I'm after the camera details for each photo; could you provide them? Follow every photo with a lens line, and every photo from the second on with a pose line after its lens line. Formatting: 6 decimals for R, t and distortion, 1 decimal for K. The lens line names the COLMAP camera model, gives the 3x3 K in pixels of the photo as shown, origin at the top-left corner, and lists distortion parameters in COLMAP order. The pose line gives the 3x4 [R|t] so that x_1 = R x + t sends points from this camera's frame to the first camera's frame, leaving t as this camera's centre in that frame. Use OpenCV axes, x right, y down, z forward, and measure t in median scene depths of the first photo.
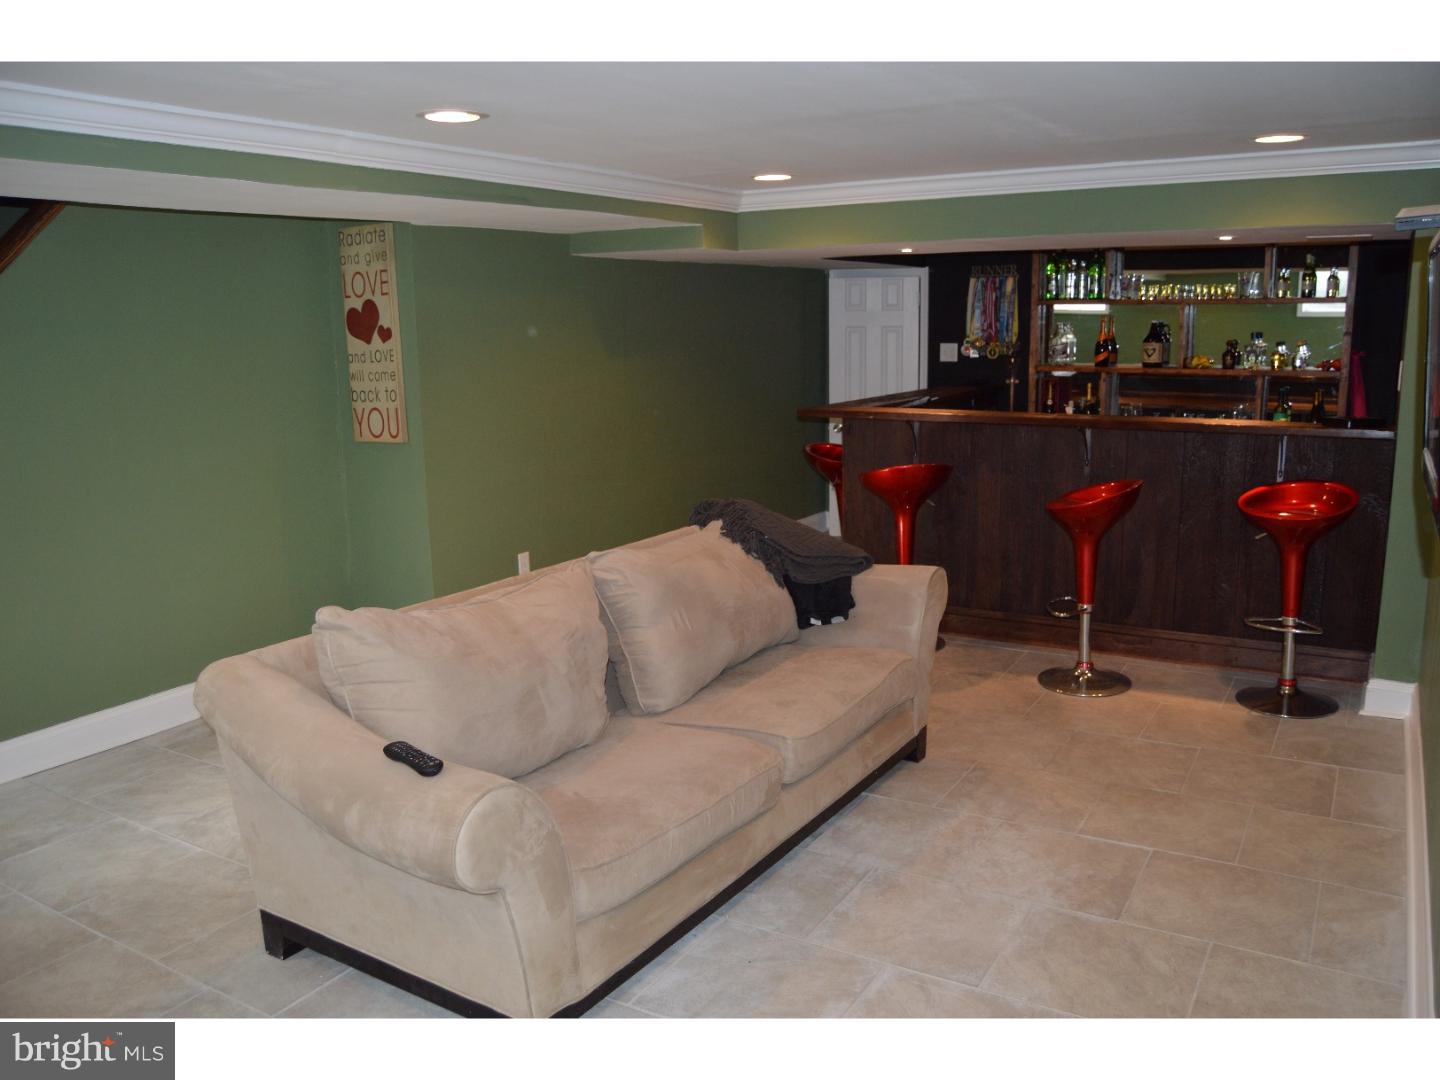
lens RADIAL K [[1144.5, 0, 717.2], [0, 1144.5, 538.3], [0, 0, 1]] dist [-0.058471, -0.000241]
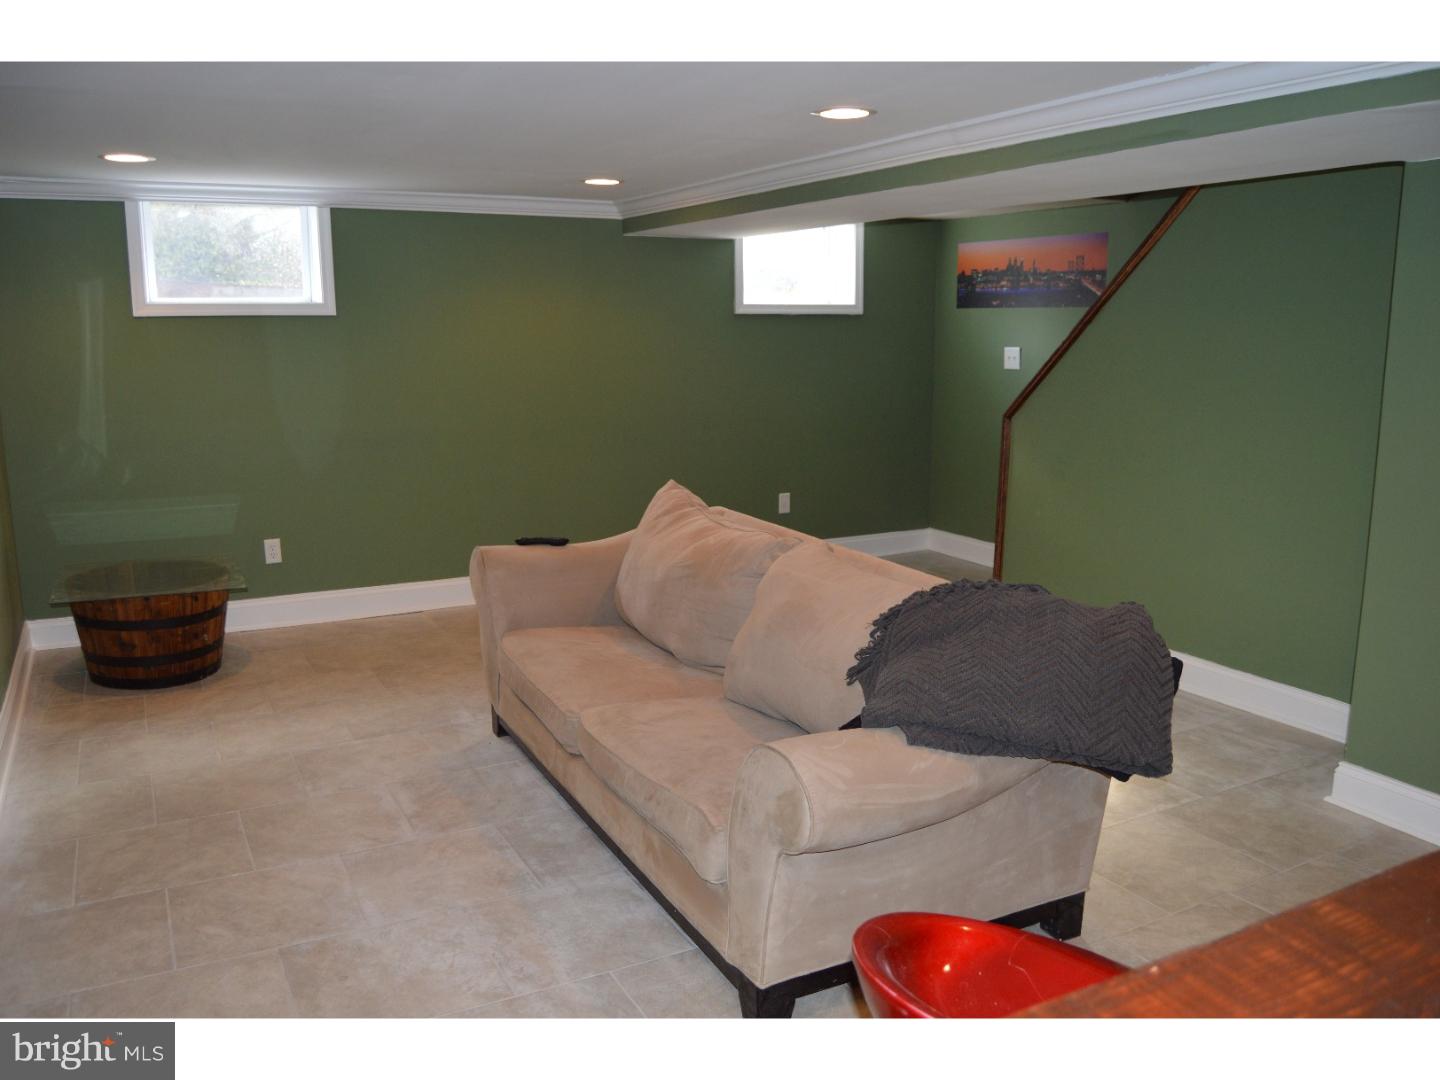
lens RADIAL K [[1144.5, 0, 716.6], [0, 1144.5, 541.7], [0, 0, 1]] dist [-0.058471, -0.000241]
pose [[-0.518694, 0.176592, -0.836524, 0.873785], [-0.152455, 0.943650, 0.293738, -0.300285], [0.841257, 0.279893, -0.462543, 1.619991]]
